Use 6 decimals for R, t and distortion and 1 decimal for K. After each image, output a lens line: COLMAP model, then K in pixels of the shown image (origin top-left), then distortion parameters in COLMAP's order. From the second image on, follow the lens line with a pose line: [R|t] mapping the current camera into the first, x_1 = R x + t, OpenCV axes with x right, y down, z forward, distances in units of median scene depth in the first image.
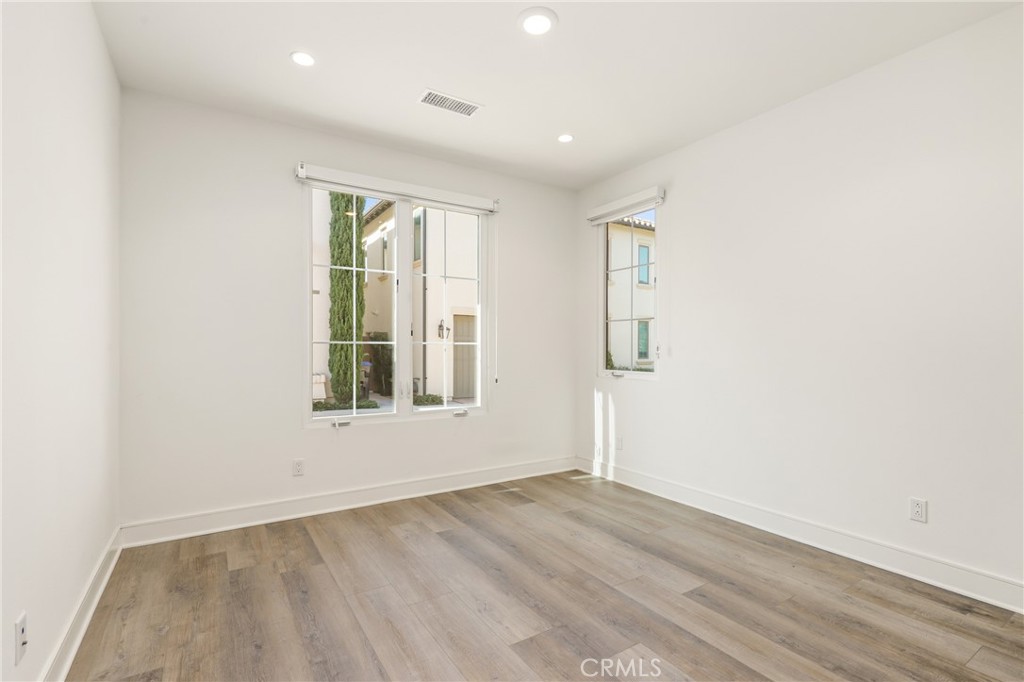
lens RADIAL K [[476.2, 0, 514.0], [0, 476.2, 352.1], [0, 0, 1]] dist [-0.000795, 0.000195]
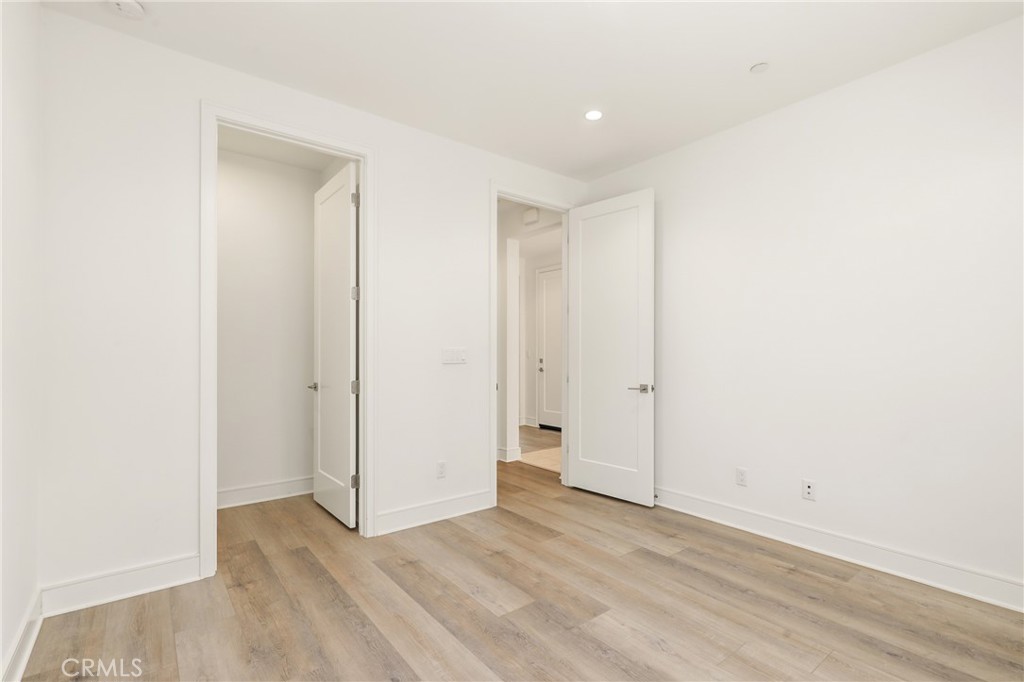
lens RADIAL K [[476.2, 0, 514.0], [0, 476.2, 352.1], [0, 0, 1]] dist [-0.000795, 0.000195]
pose [[-0.995353, -0.001159, -0.096289, 0.318715], [-0.001513, 0.999992, 0.003603, -0.012070], [0.096284, 0.003732, -0.995347, 1.996427]]
